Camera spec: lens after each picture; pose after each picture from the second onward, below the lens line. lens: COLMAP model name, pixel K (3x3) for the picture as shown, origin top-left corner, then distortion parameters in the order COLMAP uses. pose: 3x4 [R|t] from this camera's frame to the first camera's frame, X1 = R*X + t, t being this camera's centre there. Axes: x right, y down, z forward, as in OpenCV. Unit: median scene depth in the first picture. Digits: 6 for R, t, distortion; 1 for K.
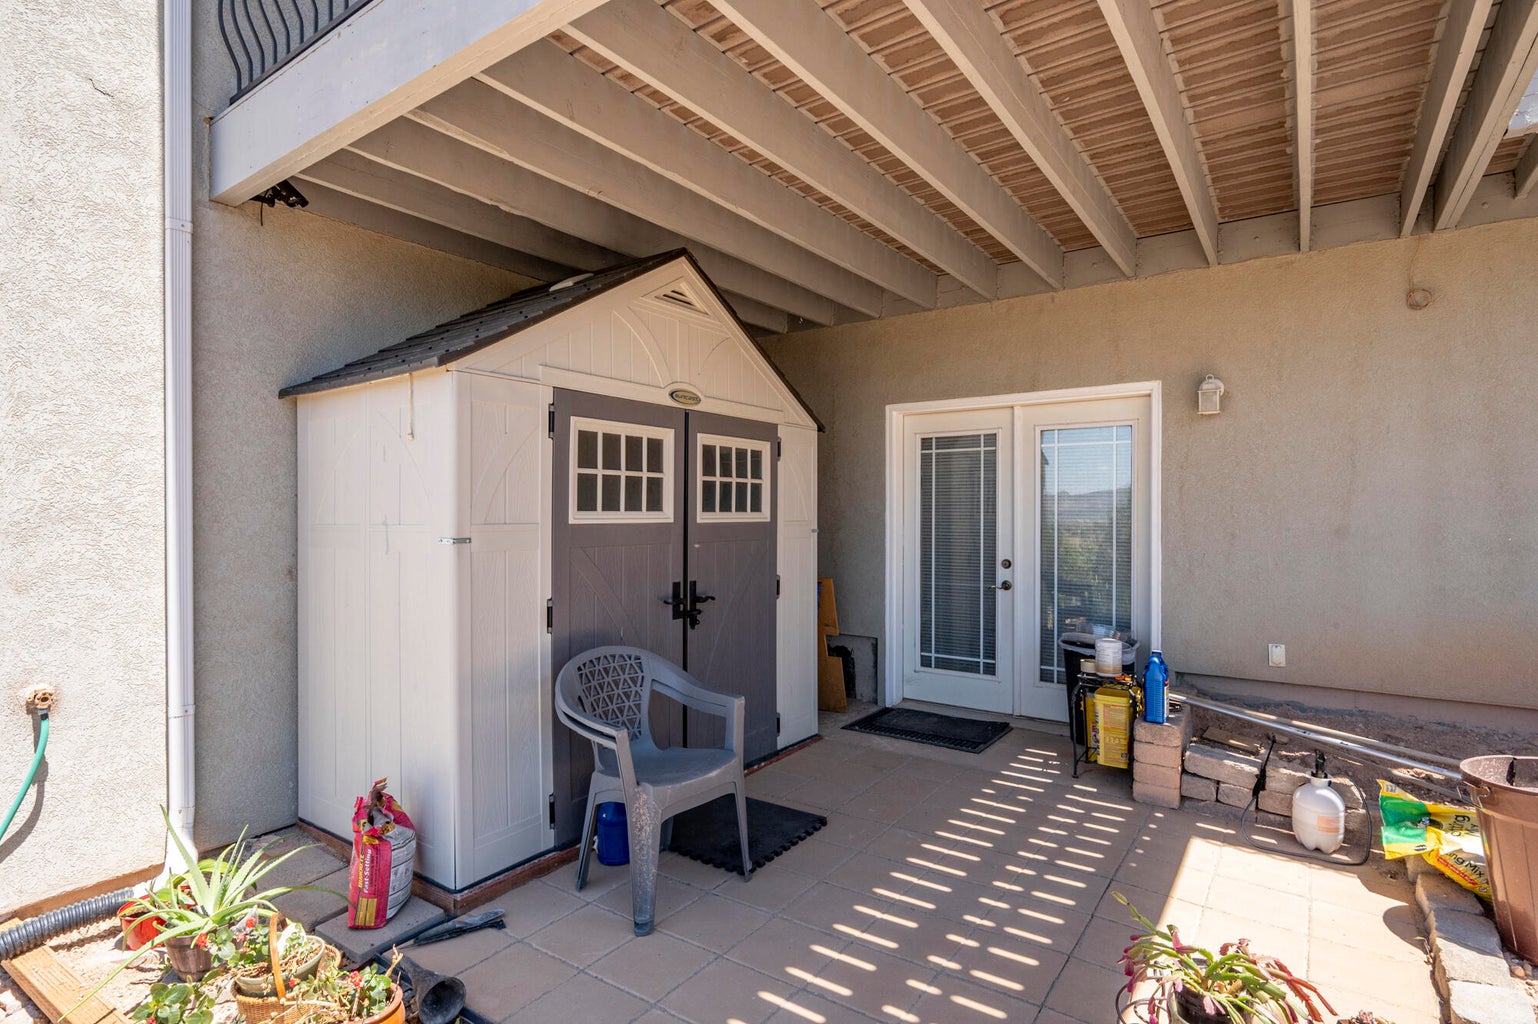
lens RADIAL K [[774.1, 0, 769.0], [0, 774.1, 512.0], [0, 0, 1]] dist [-0.000186, -0.000412]
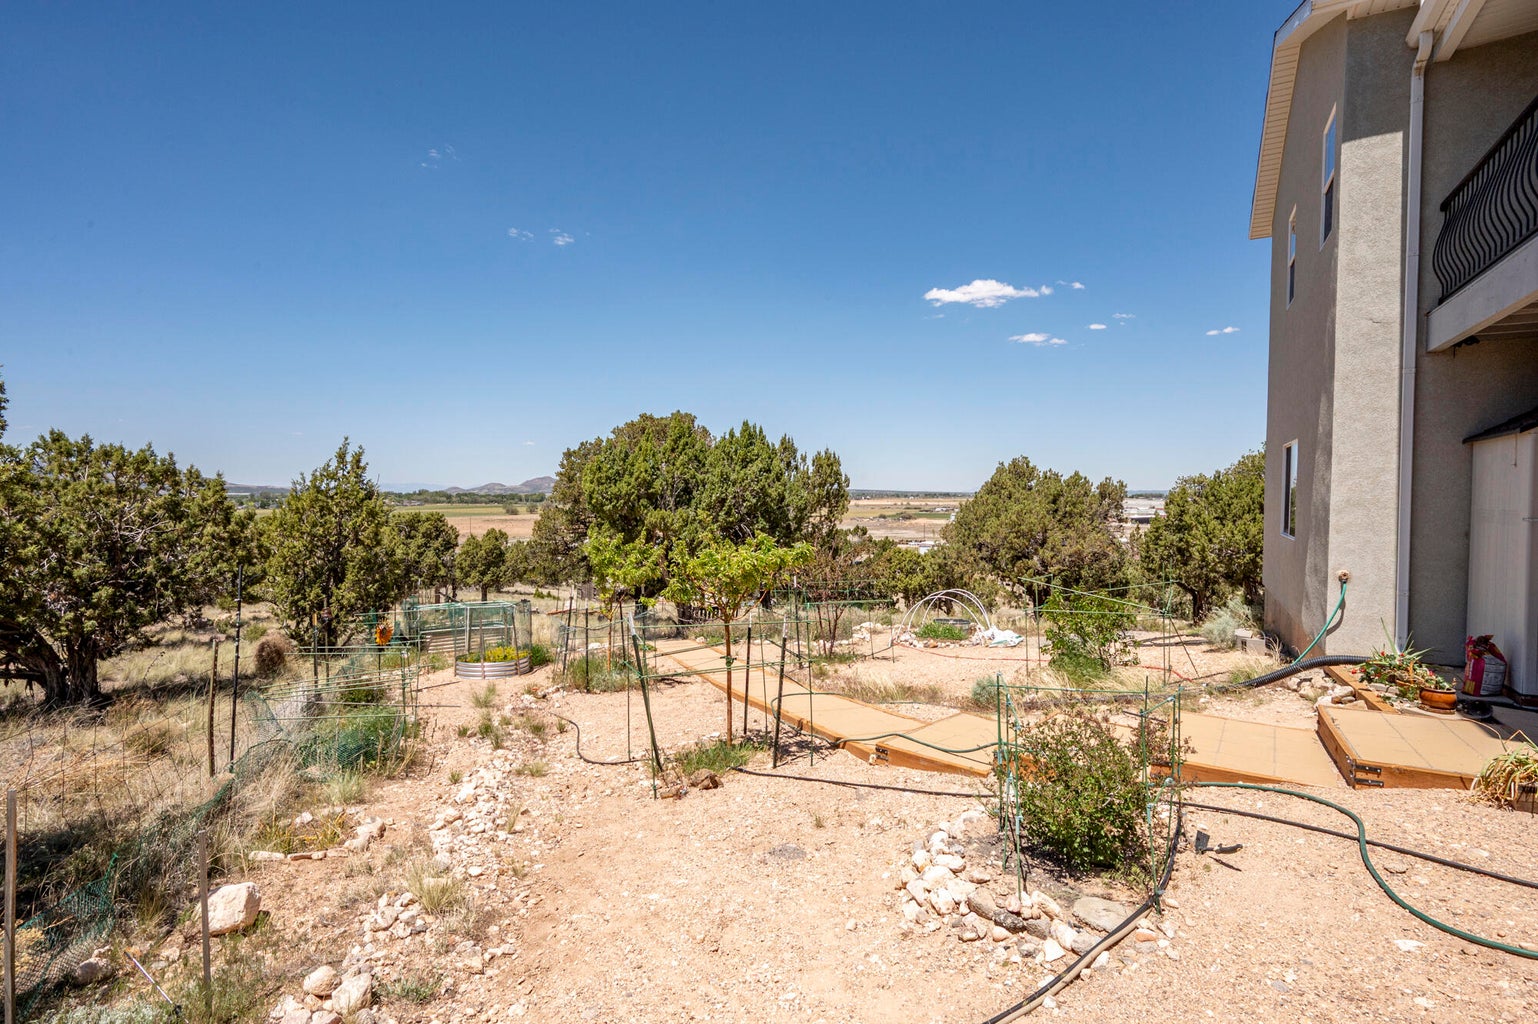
lens RADIAL K [[759.7, 0, 769.0], [0, 759.7, 512.0], [0, 0, 1]] dist [-0.002568, 0.000404]
pose [[0.124318, 0.031076, -0.991756, 1.164123], [-0.011613, 0.999487, 0.029862, -0.015893], [0.992174, 0.007805, 0.124615, -1.069879]]
